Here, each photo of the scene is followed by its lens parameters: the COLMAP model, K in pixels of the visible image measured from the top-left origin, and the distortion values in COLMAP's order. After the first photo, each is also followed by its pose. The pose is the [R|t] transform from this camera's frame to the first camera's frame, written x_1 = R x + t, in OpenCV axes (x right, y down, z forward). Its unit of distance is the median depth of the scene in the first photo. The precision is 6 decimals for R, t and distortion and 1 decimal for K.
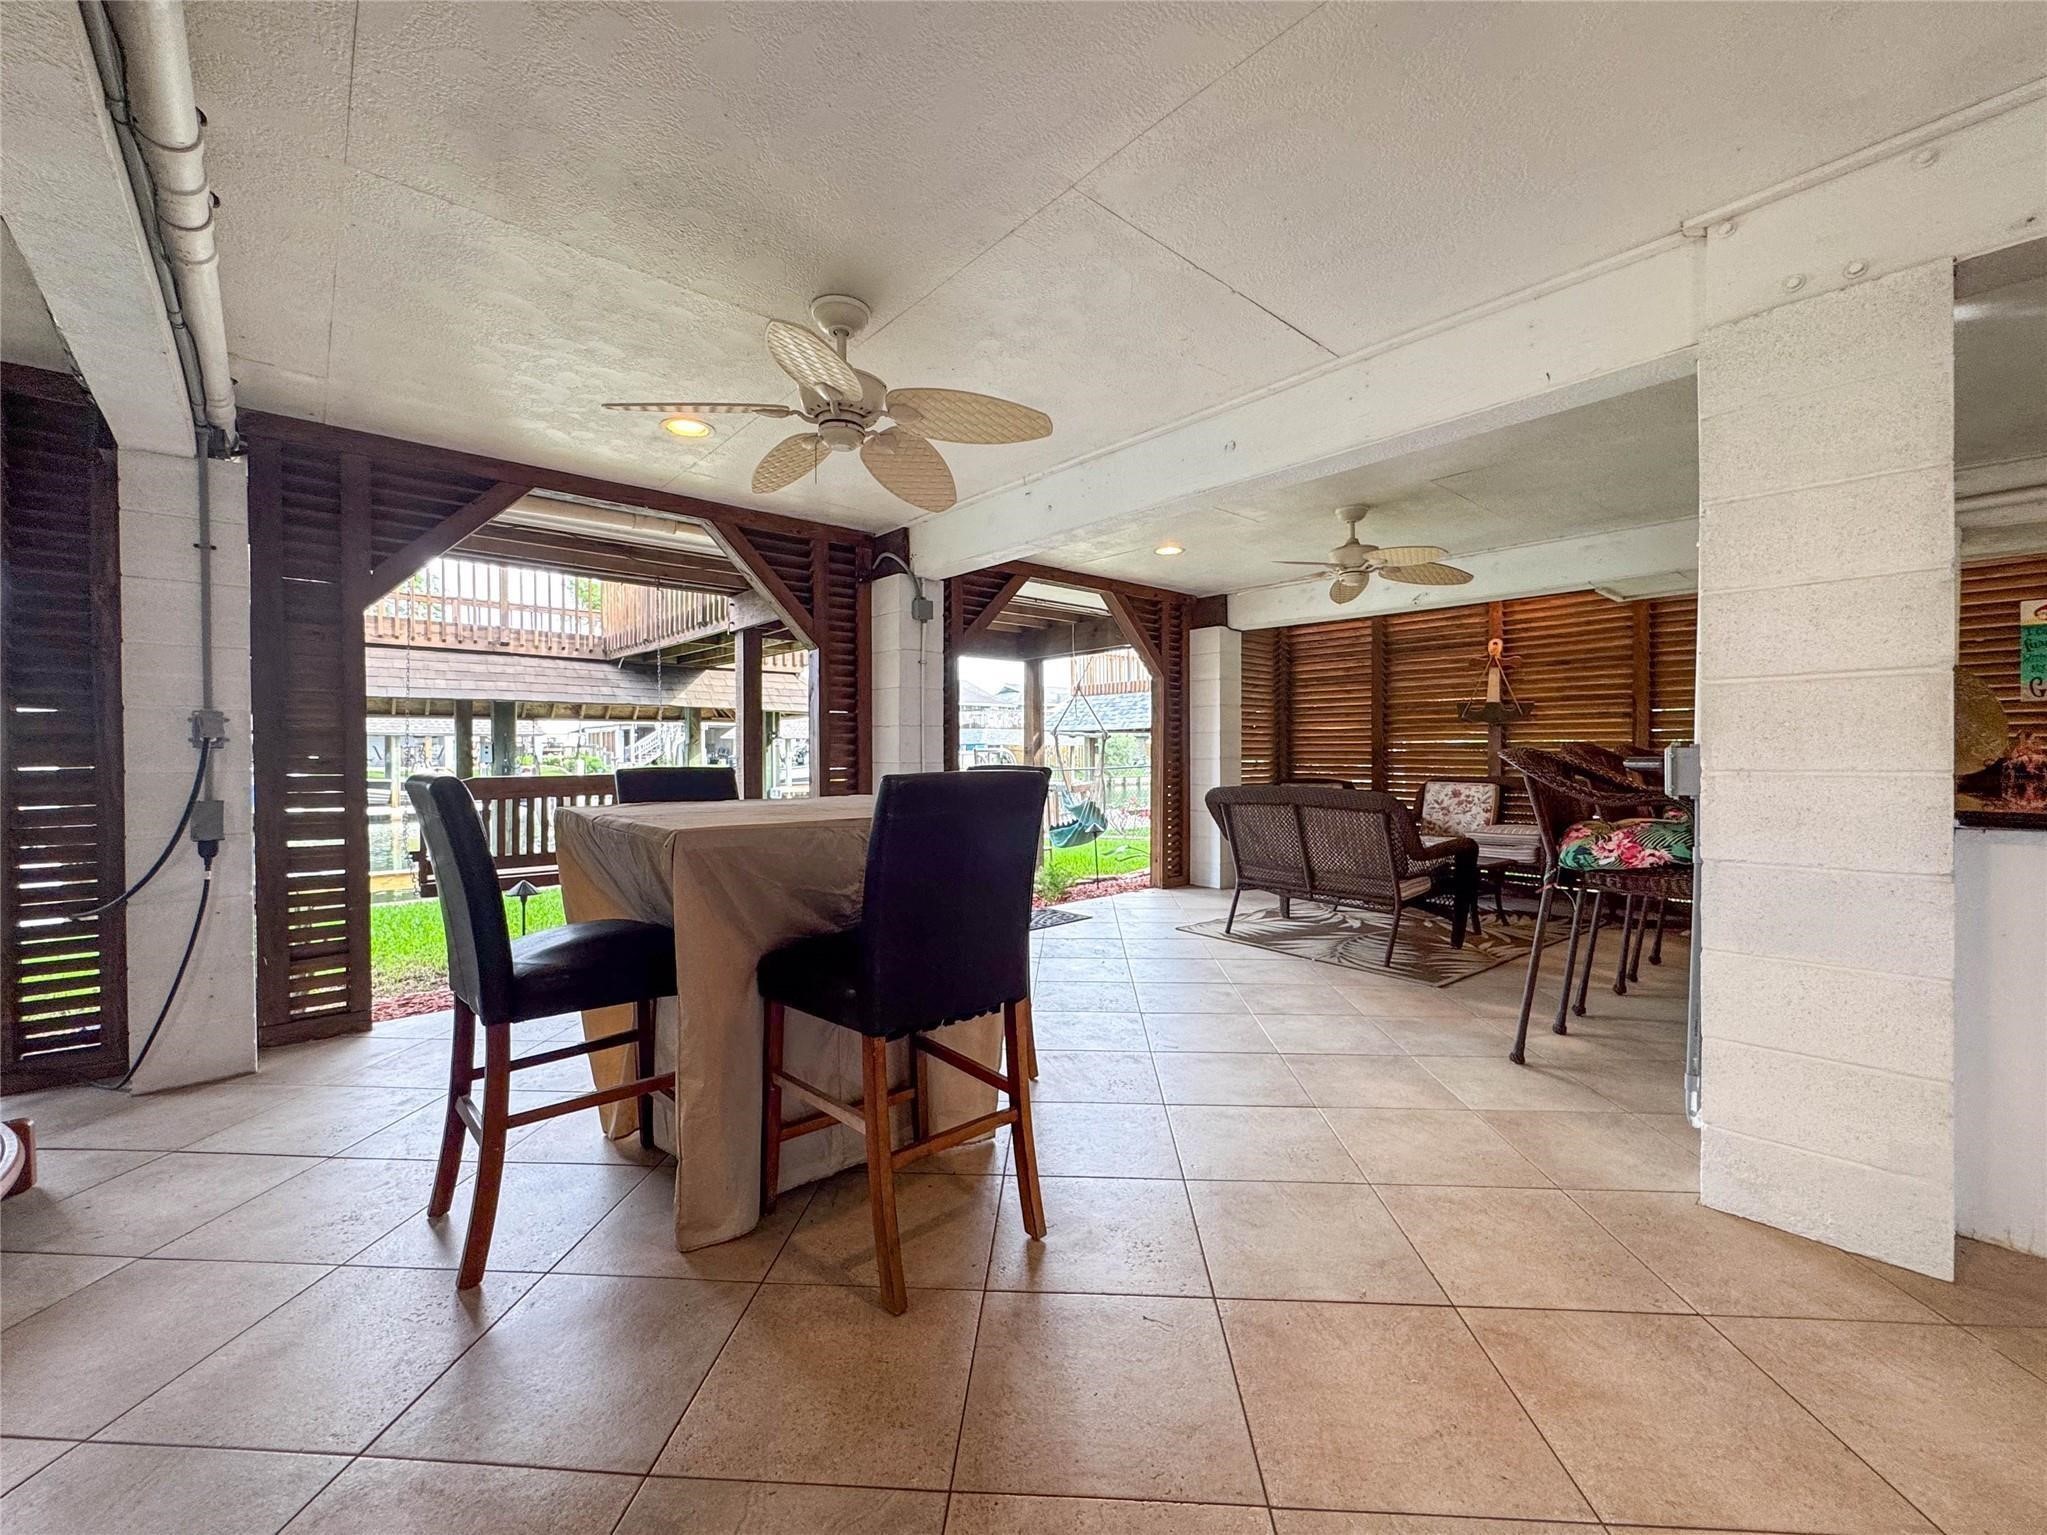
lens RADIAL K [[823.9, 0, 1013.1], [0, 823.9, 762.5], [0, 0, 1]] dist [0.003161, 0.001572]
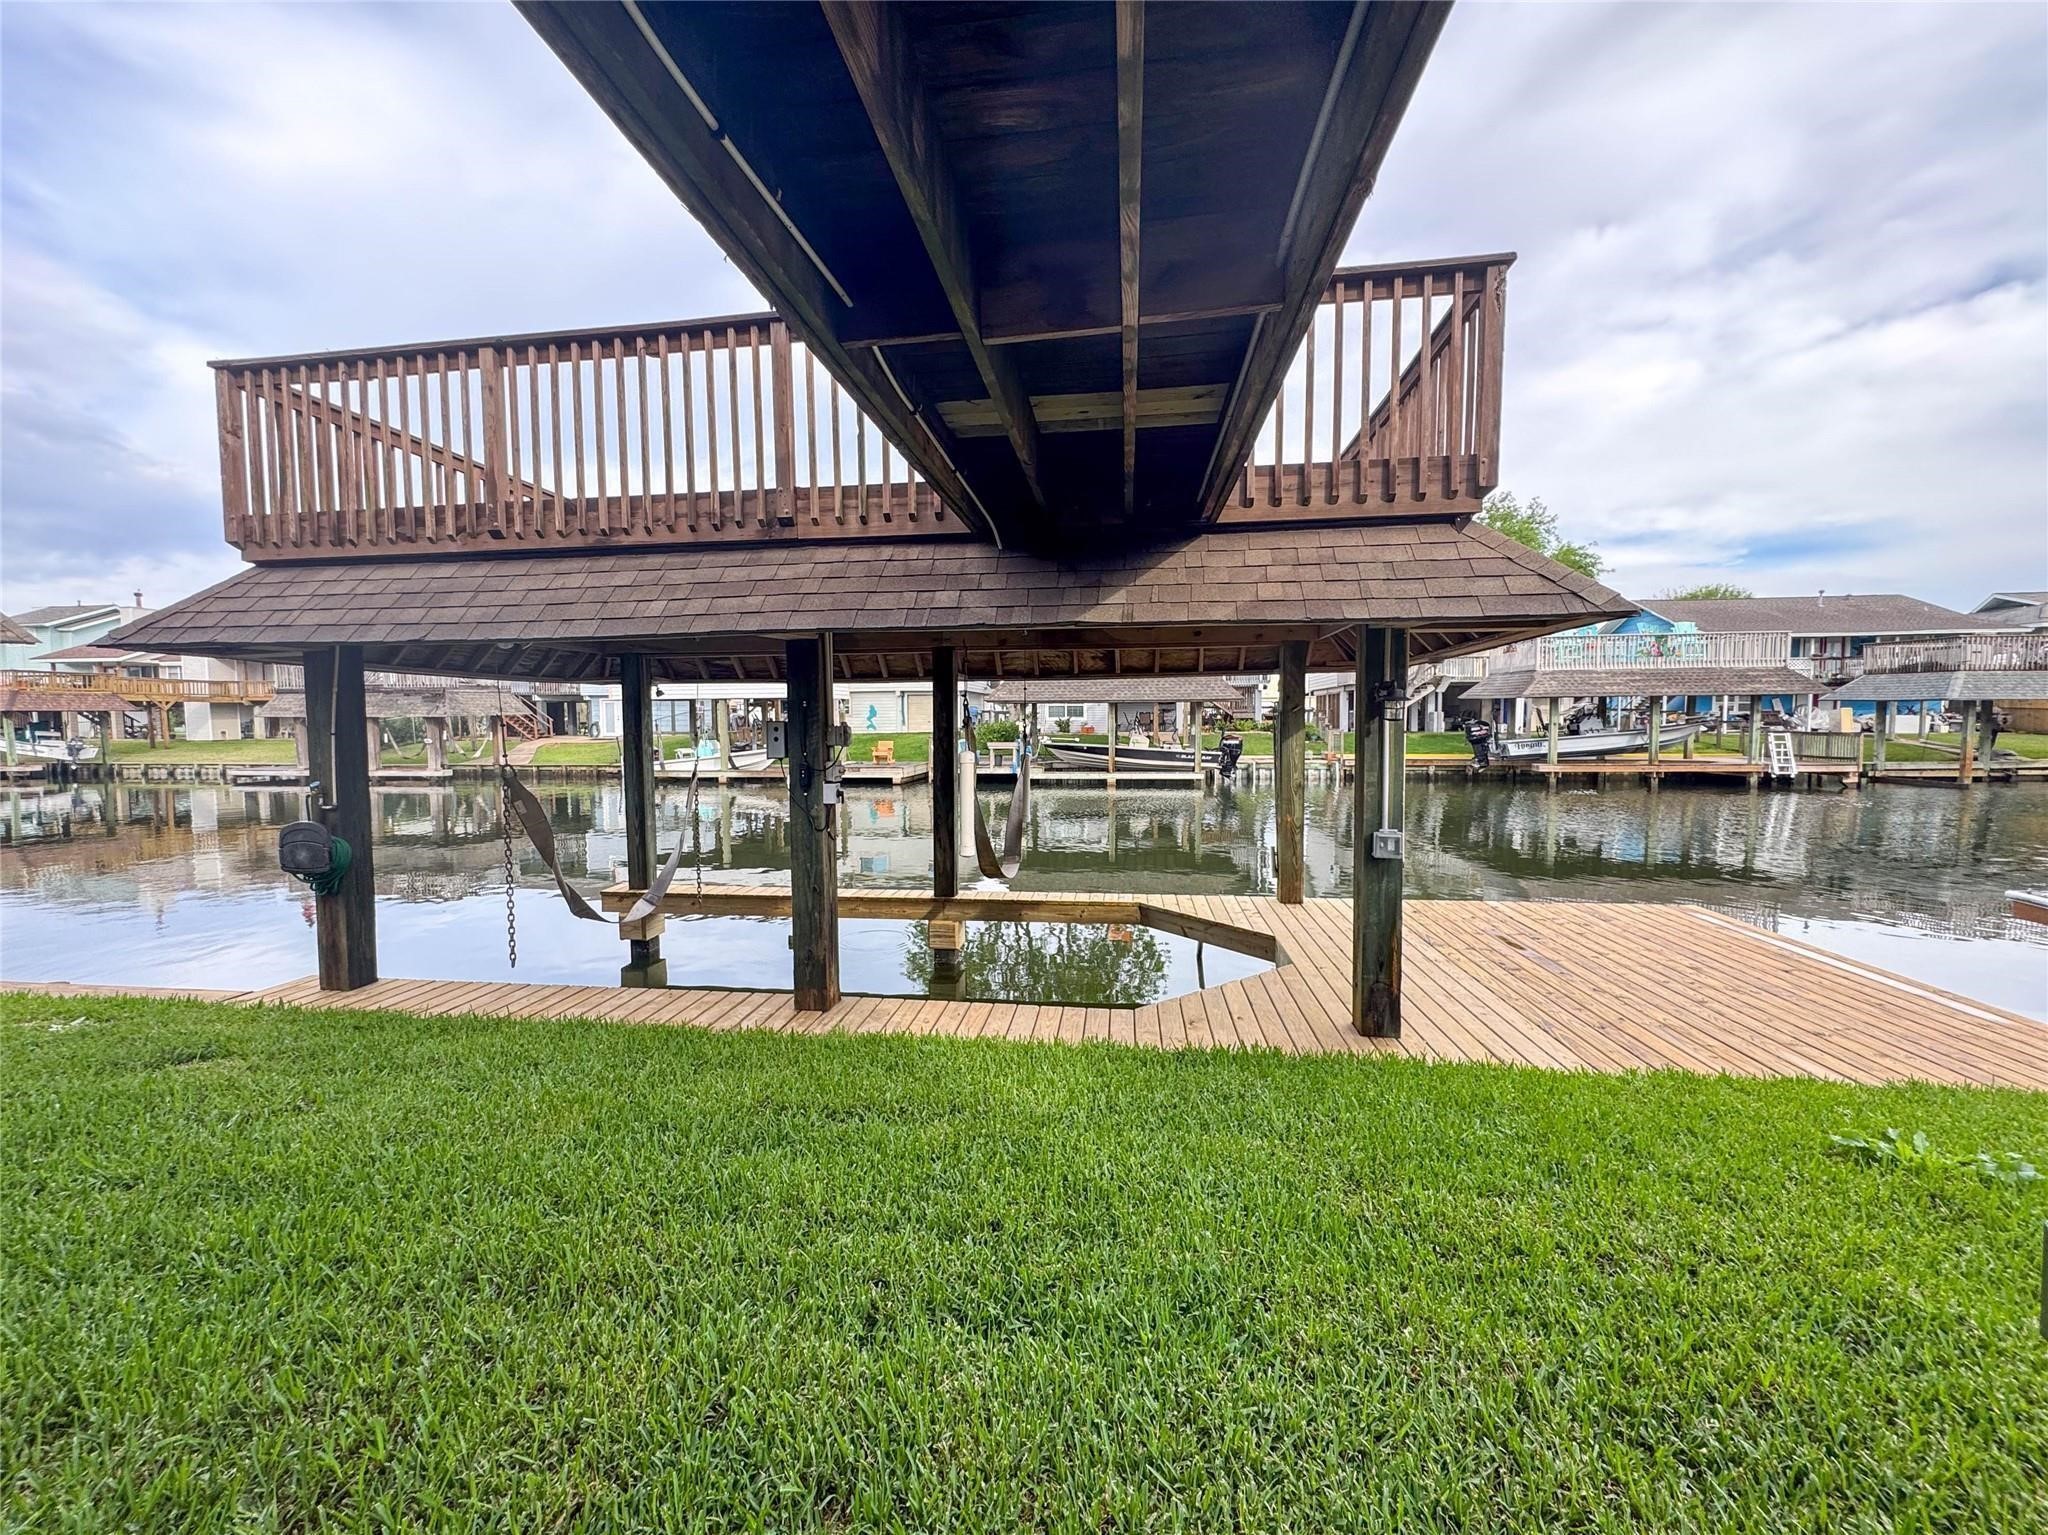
lens RADIAL K [[824.3, 0, 1017.2], [0, 824.3, 774.6], [0, 0, 1]] dist [0.003161, 0.001572]
pose [[0.654981, 0.046018, -0.754243, -0.132843], [-0.001682, 0.998230, 0.059444, -0.019686], [0.755644, -0.037666, 0.653899, 0.737040]]
